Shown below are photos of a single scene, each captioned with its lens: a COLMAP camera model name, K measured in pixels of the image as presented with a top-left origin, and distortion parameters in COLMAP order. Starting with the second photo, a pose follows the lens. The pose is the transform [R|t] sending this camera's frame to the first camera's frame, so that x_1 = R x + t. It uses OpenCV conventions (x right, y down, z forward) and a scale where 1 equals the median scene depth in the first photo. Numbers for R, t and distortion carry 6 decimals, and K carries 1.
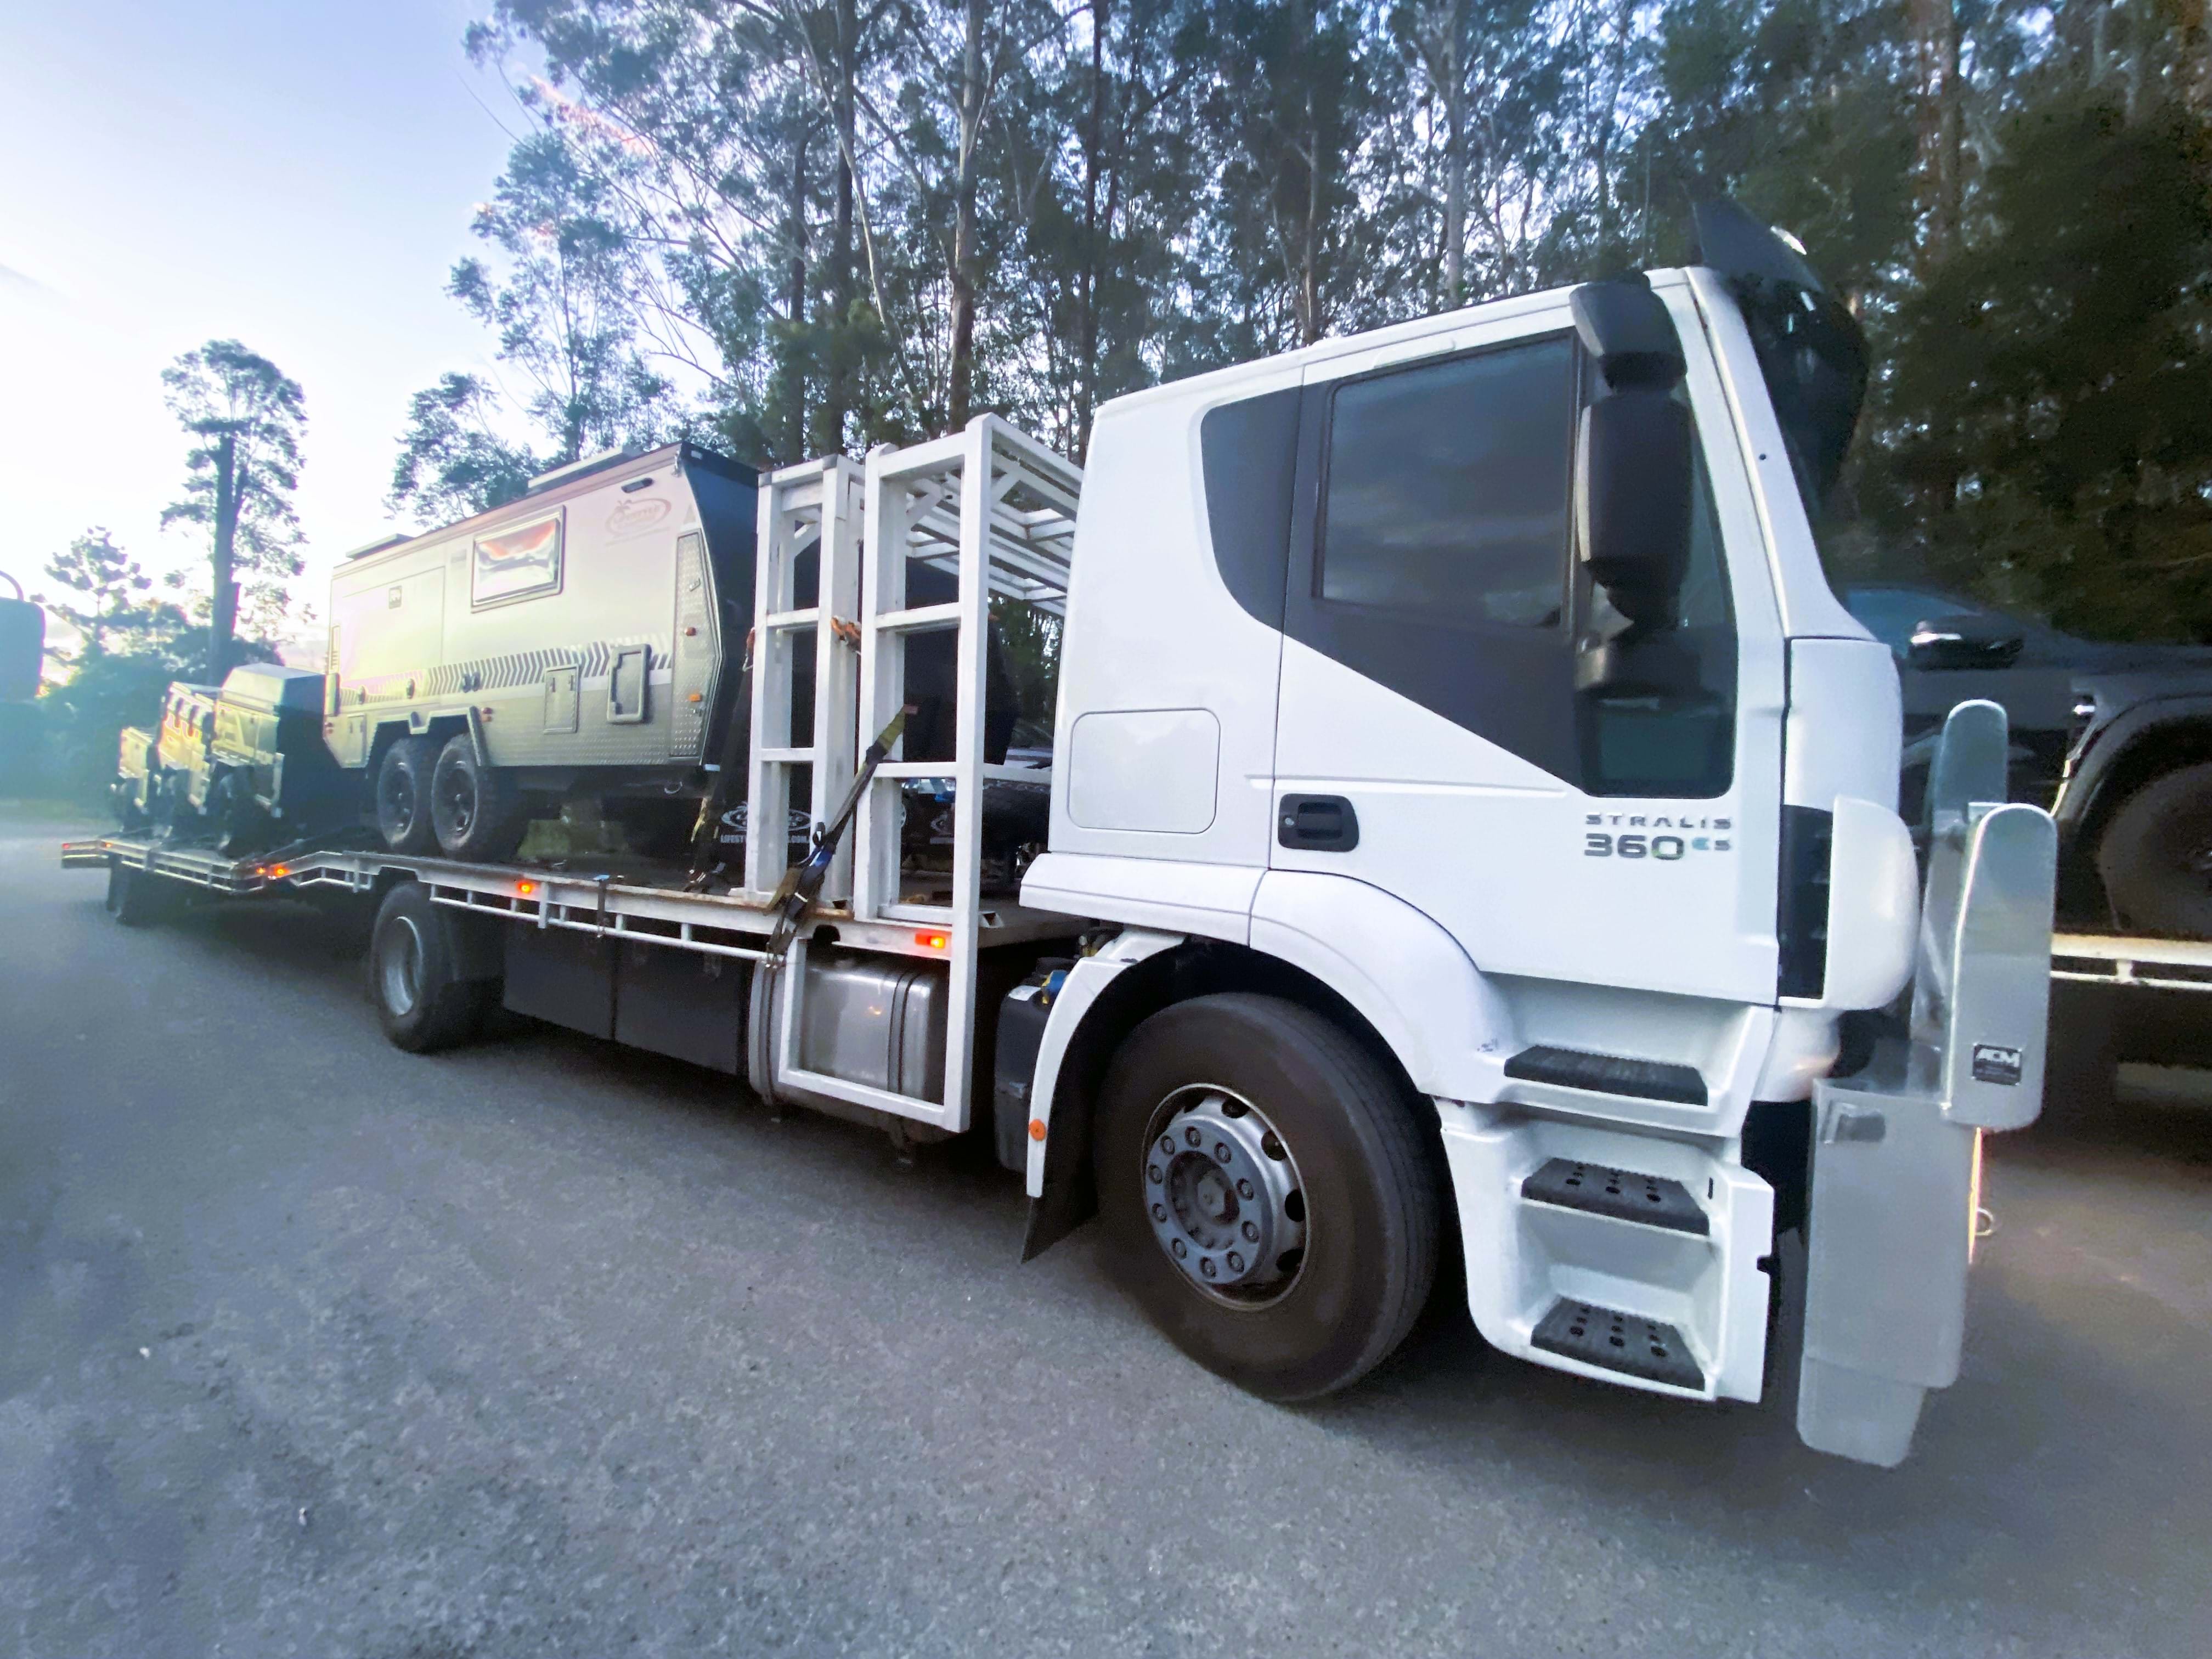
lens RADIAL K [[891.7, 0, 1111.3], [0, 891.7, 825.8], [0, 0, 1]] dist [0.001357, -0.012667]
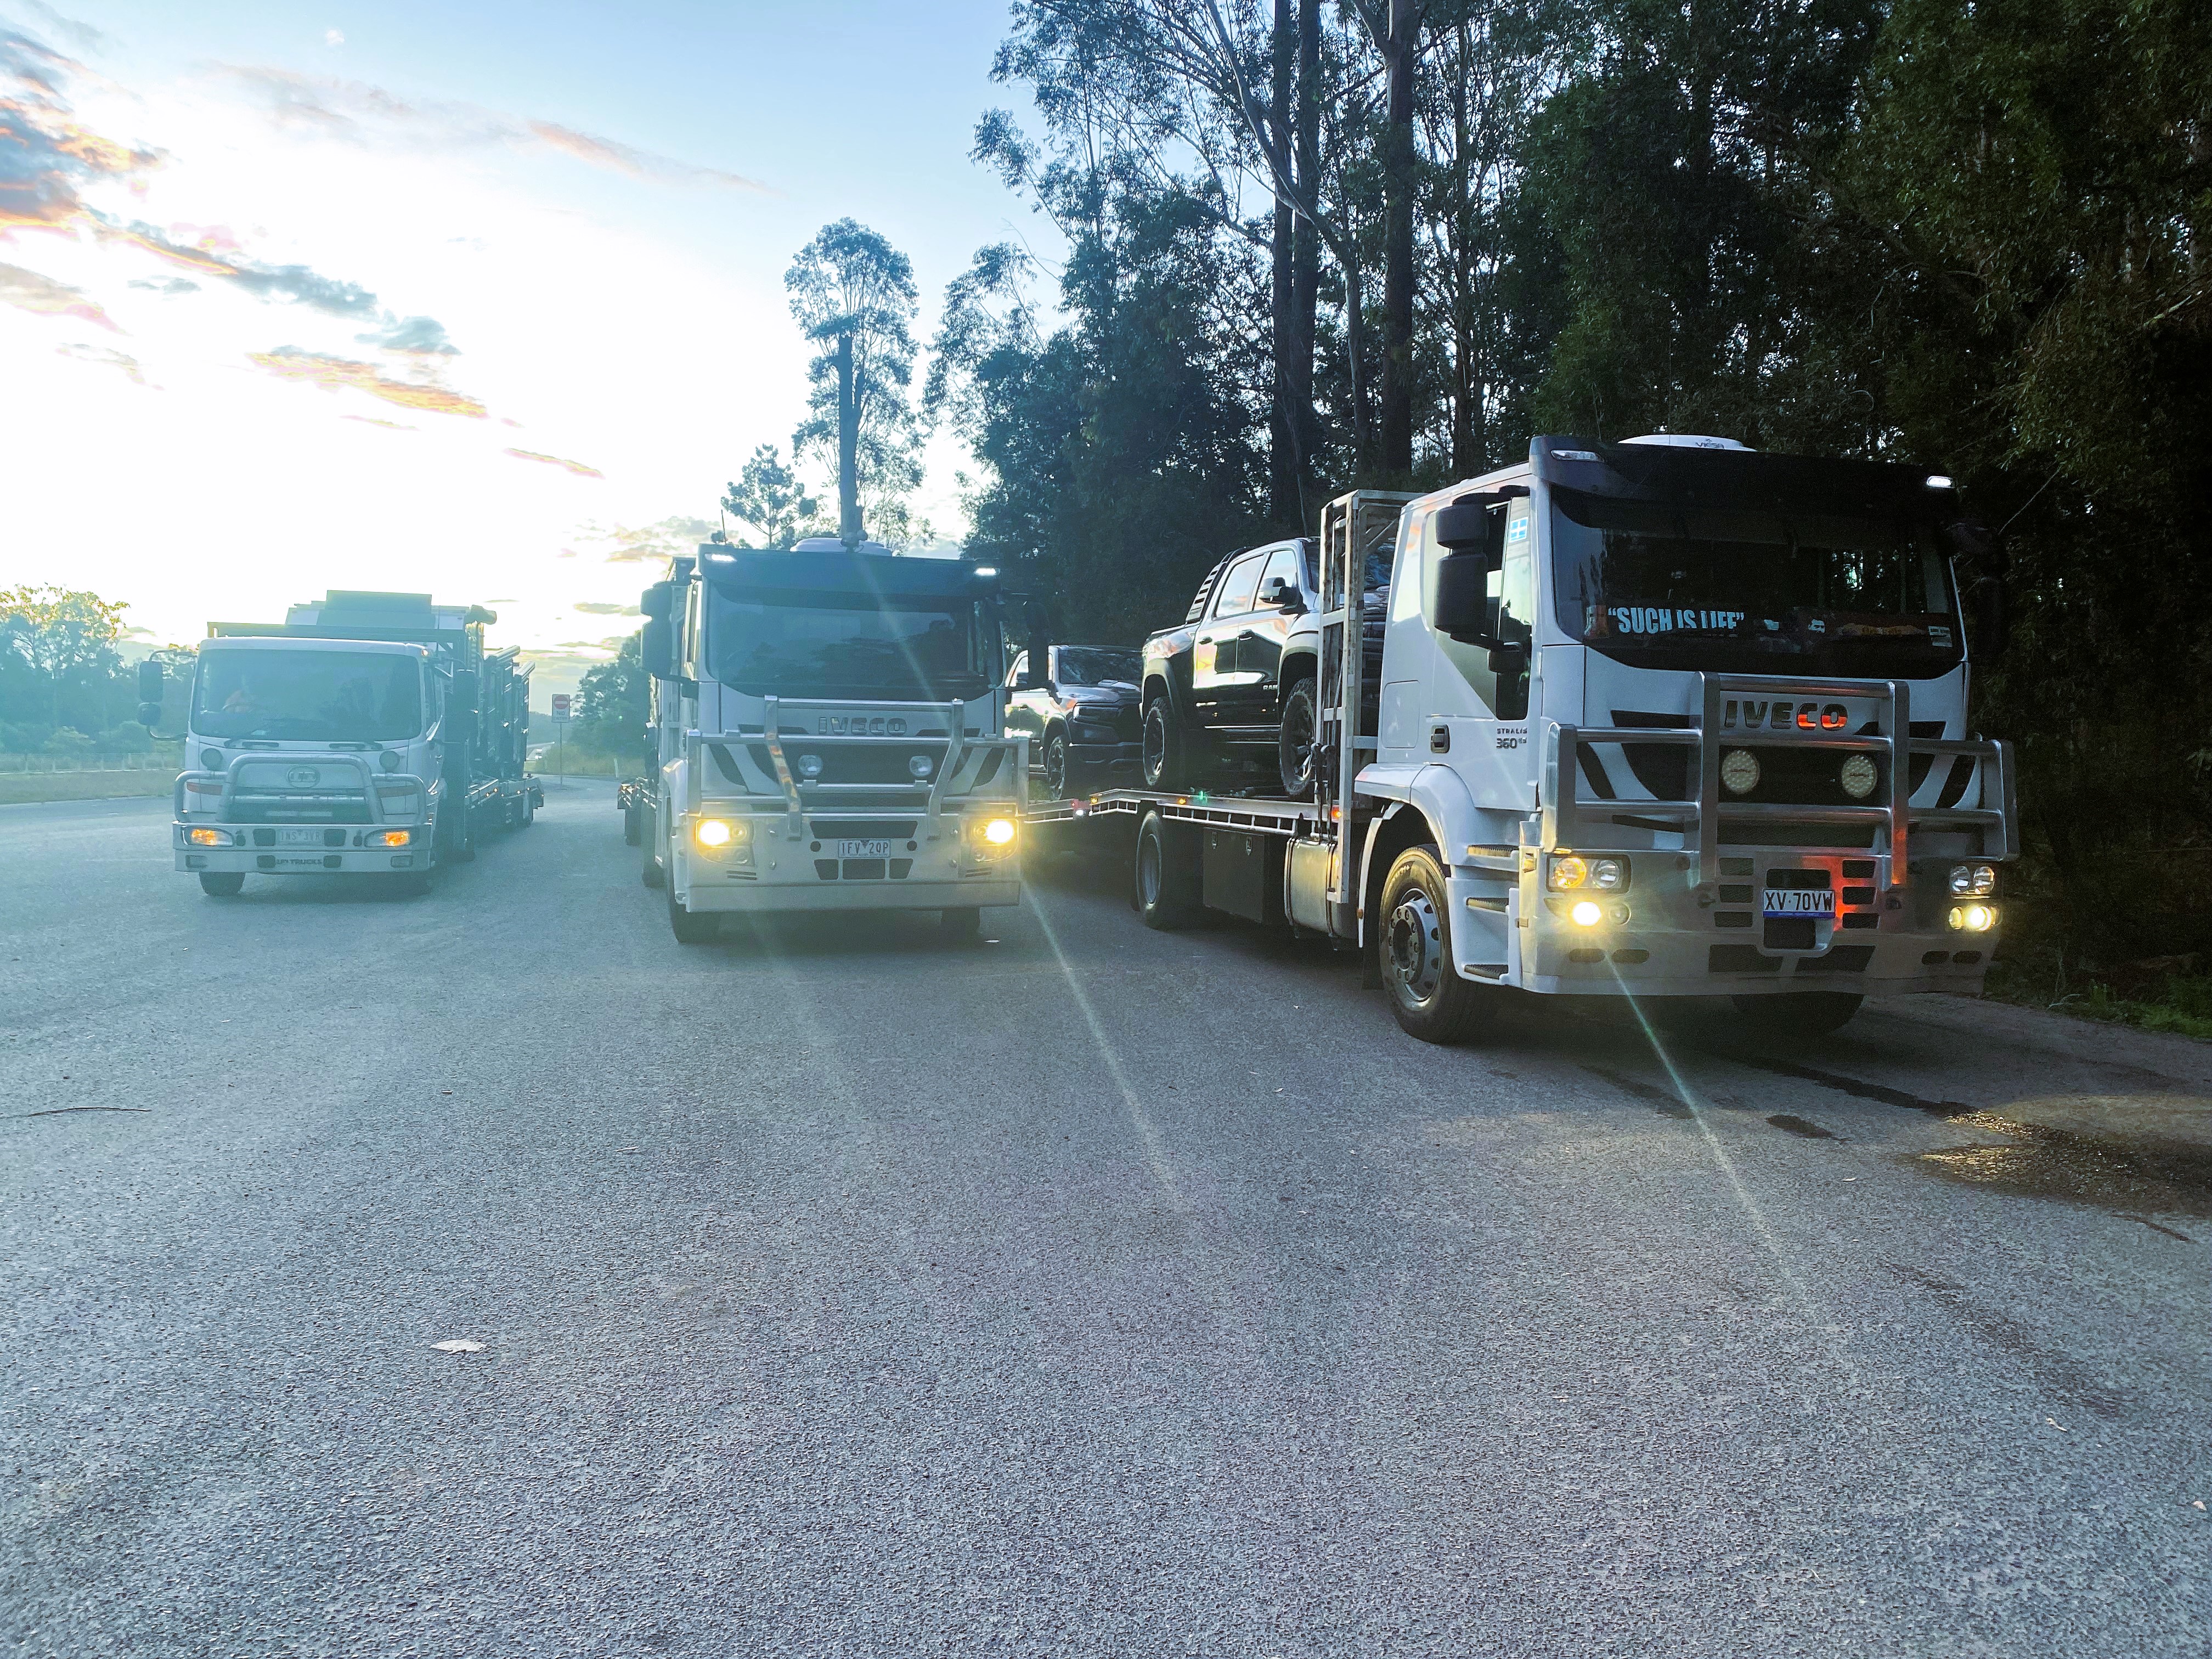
lens RADIAL K [[1672.3, 0, 1106.0], [0, 1672.3, 829.5], [0, 0, 1]] dist [0.081061, -0.264341]
pose [[0.769698, -0.000211, -0.638408, 0.397711], [0.017430, 0.999634, 0.020684, 0.016225], [0.638170, -0.027048, 0.769420, -0.194637]]
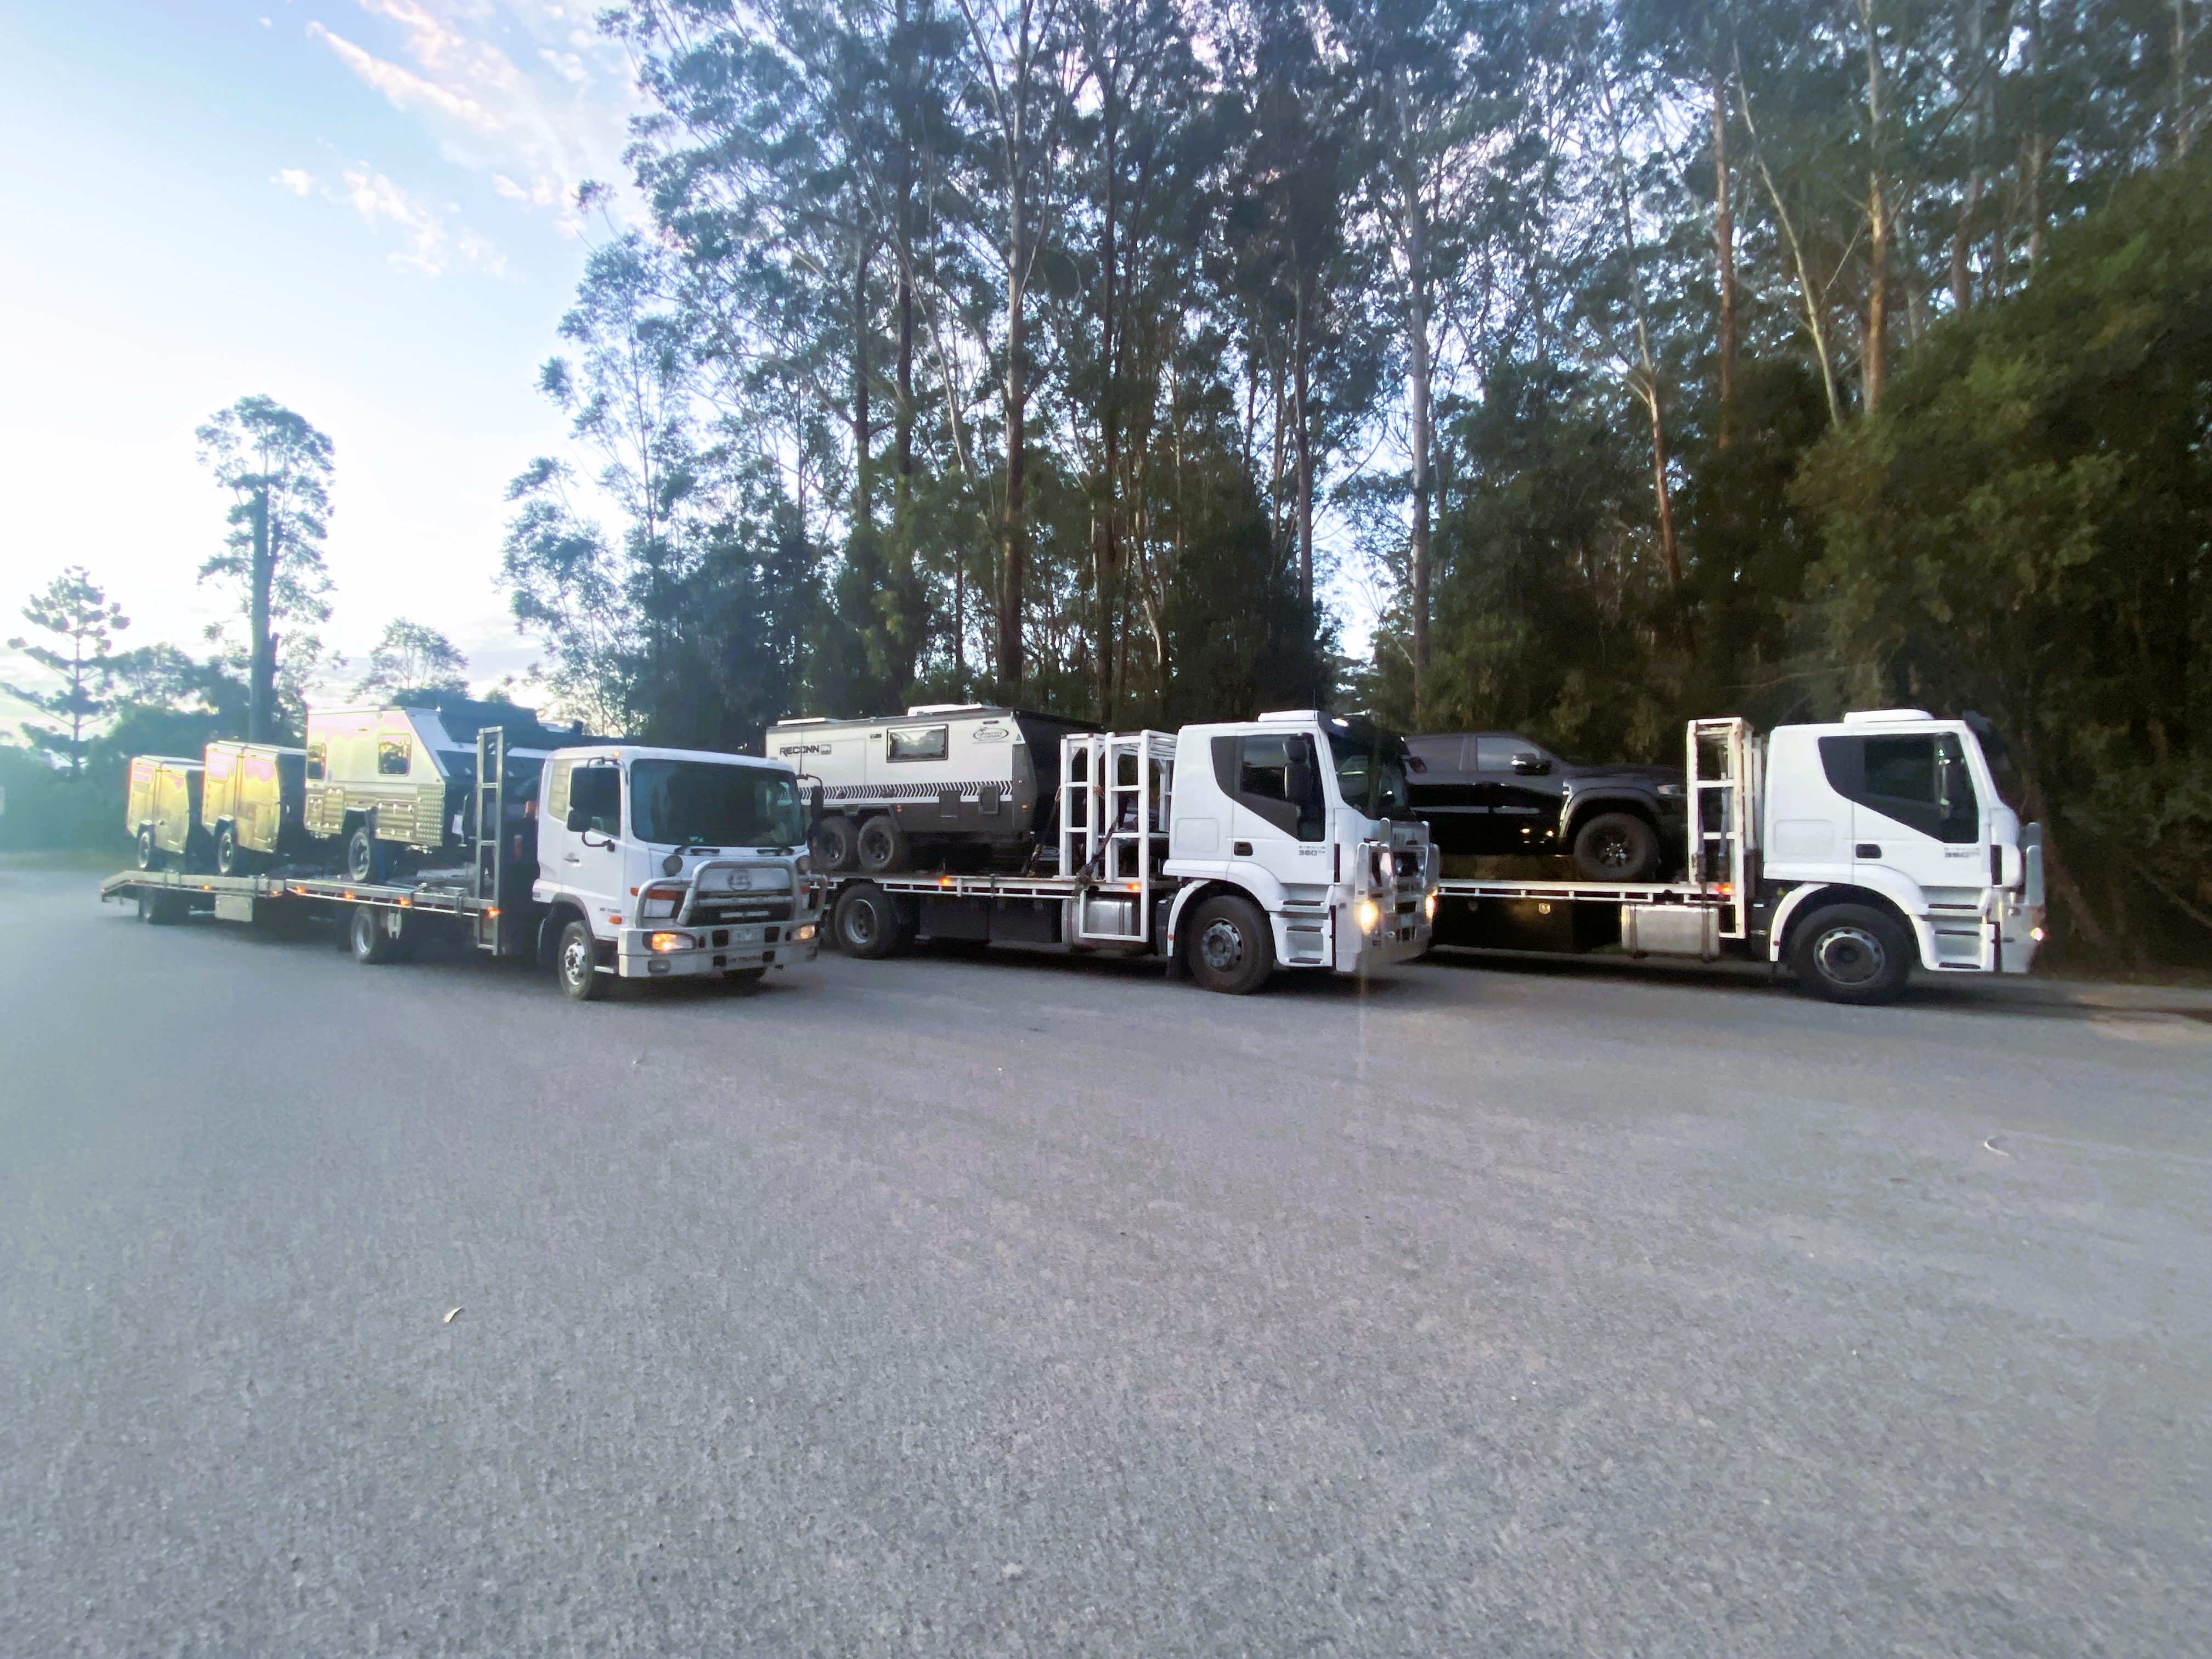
lens RADIAL K [[1043.4, 0, 1091.8], [0, 1043.4, 829.0], [0, 0, 1]] dist [0.014360, -0.016425]
pose [[0.999153, -0.028976, -0.029213, -0.025467], [0.028519, 0.999466, -0.015943, -0.003110], [0.029659, 0.015097, 0.999446, -0.307376]]
